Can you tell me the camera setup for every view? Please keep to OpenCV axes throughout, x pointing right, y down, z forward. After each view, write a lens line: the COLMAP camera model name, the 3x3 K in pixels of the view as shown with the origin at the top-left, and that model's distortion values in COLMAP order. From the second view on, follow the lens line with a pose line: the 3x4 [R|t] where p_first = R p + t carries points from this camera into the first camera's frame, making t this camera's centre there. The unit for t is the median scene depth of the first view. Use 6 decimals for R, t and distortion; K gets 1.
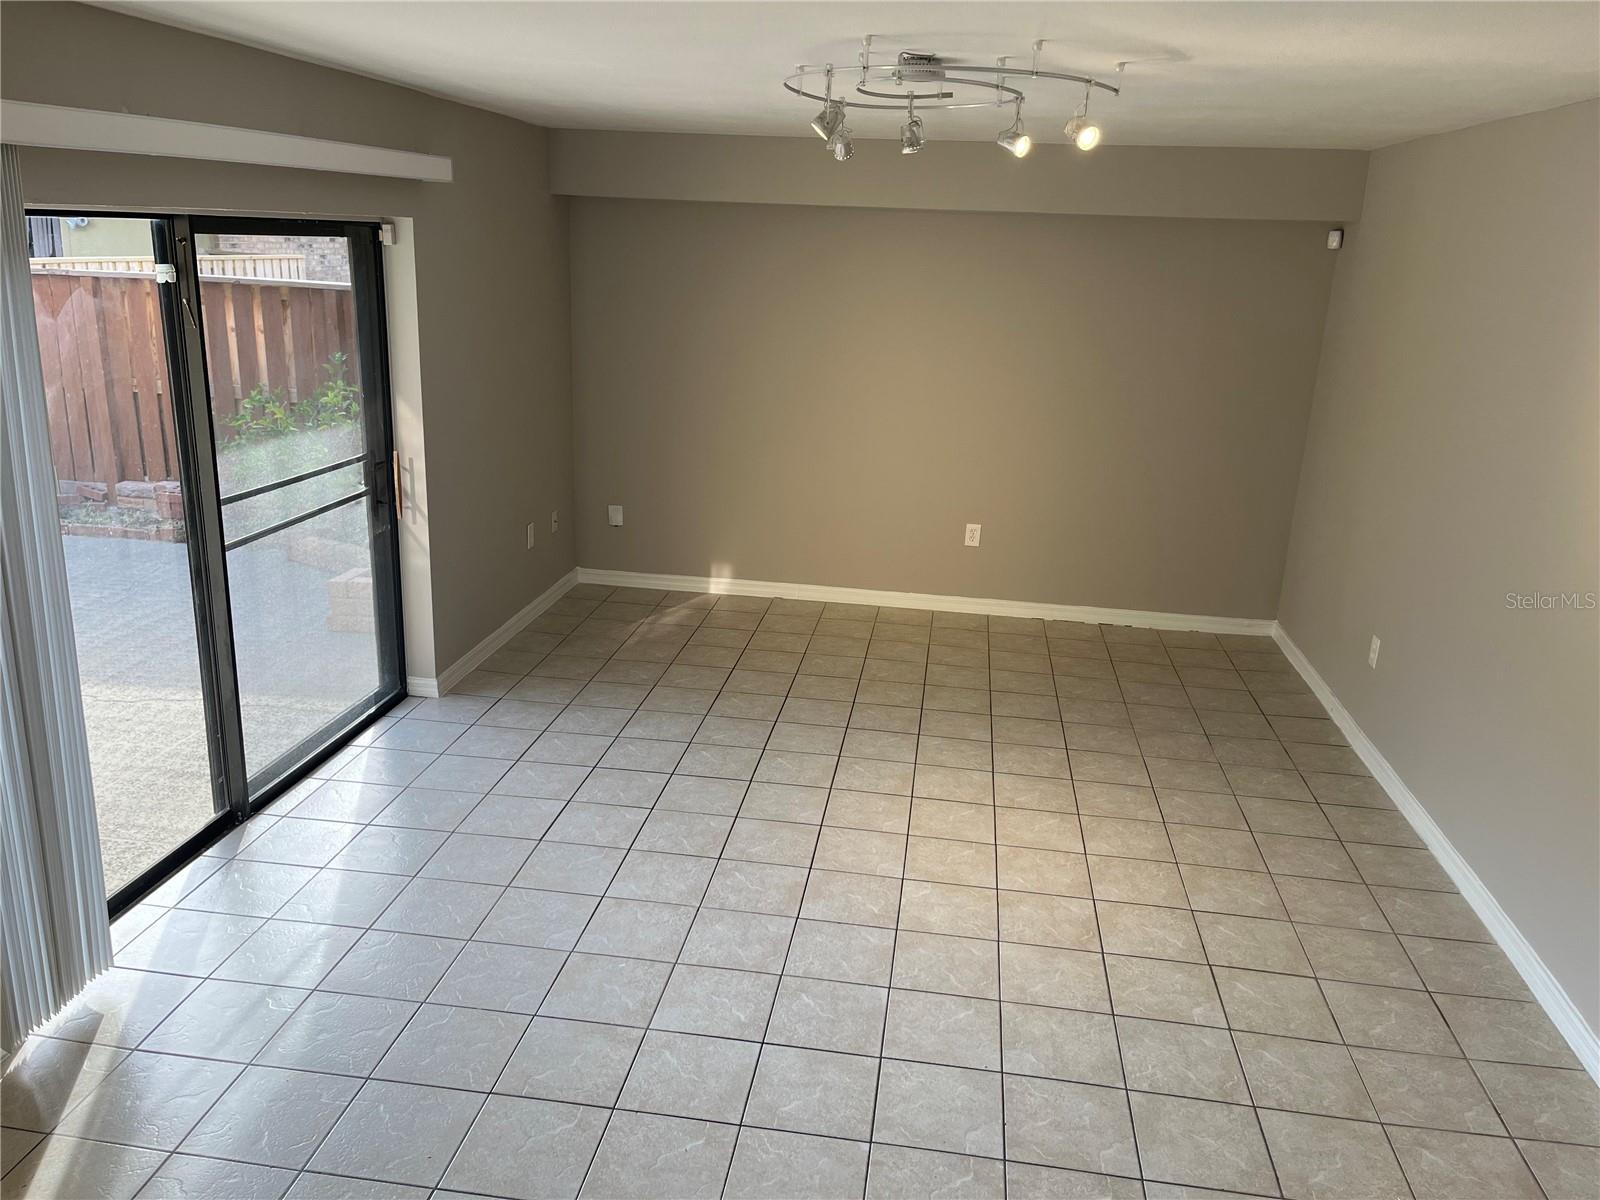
lens RADIAL K [[1219.3, 0, 800.0], [0, 1219.3, 600.0], [0, 0, 1]] dist [0.029962, -0.004137]
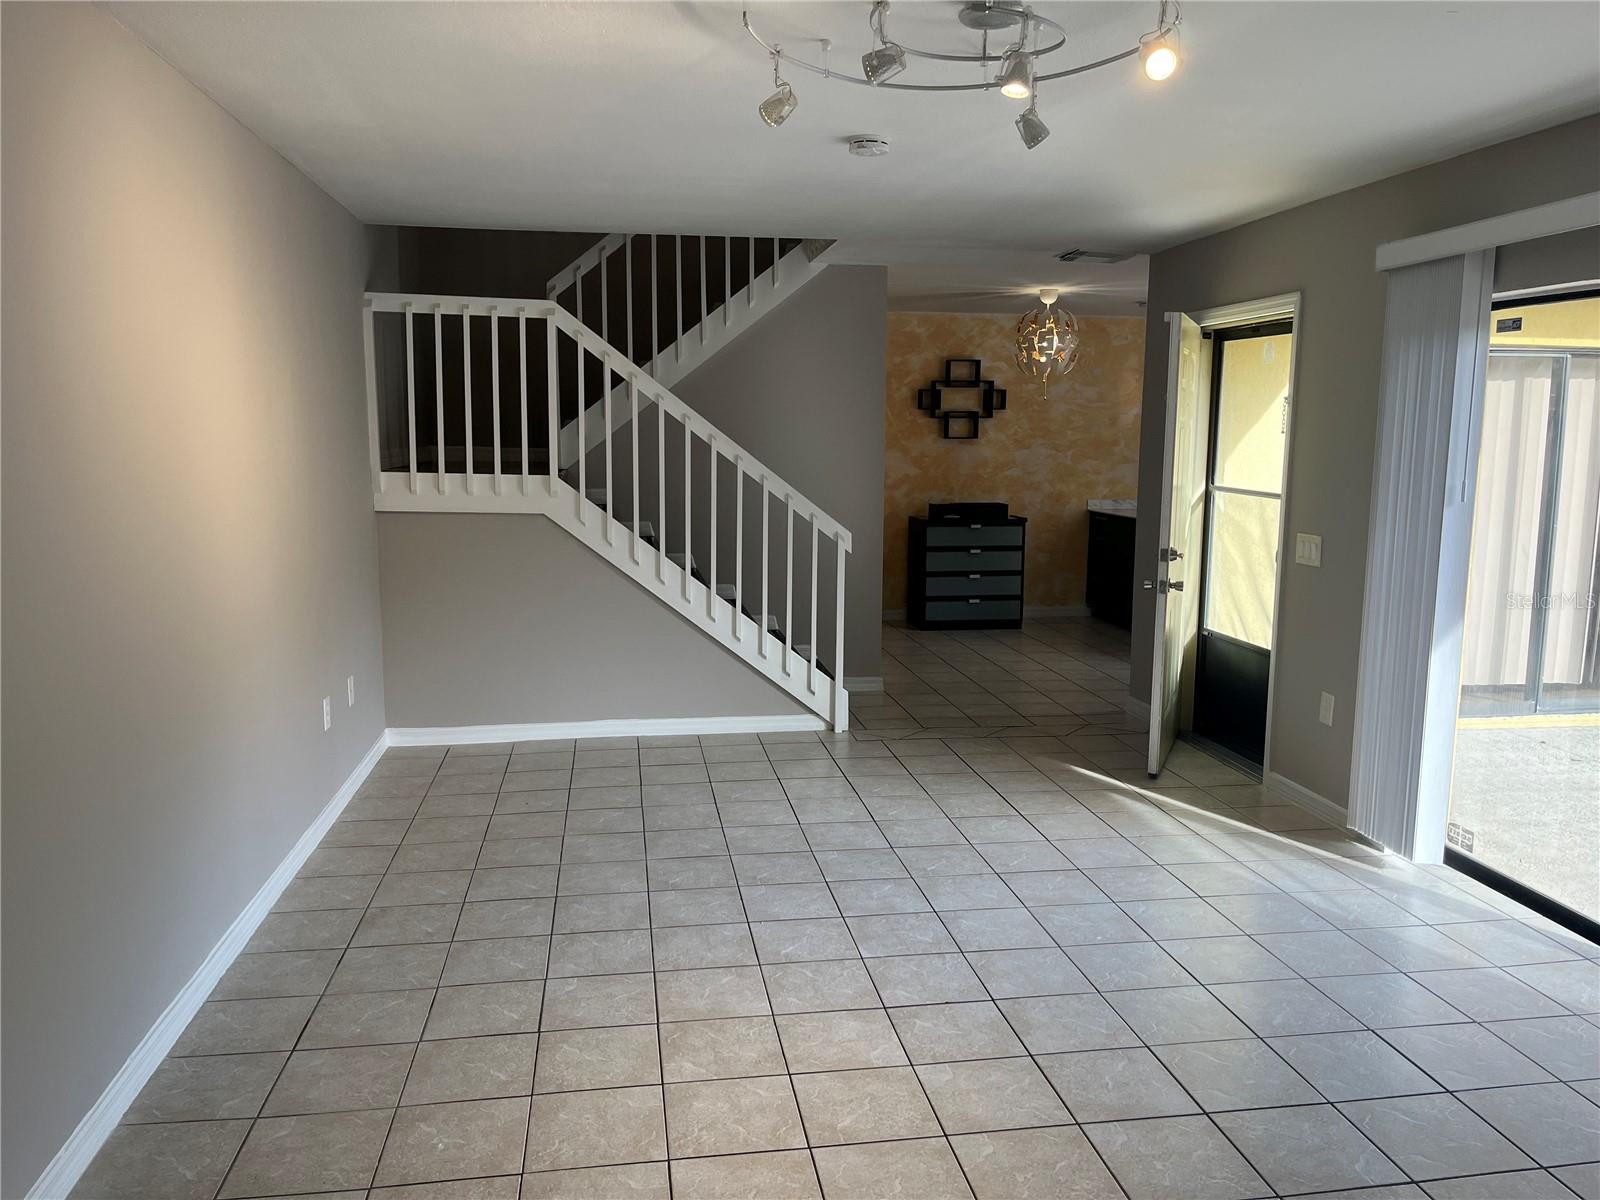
lens RADIAL K [[1219.3, 0, 800.0], [0, 1219.3, 600.0], [0, 0, 1]] dist [0.029962, -0.004137]
pose [[-0.955857, -0.005844, -0.293774, 0.420958], [-0.129966, 0.905092, 0.404866, -0.370994], [0.263527, 0.425175, -0.865898, 1.703766]]
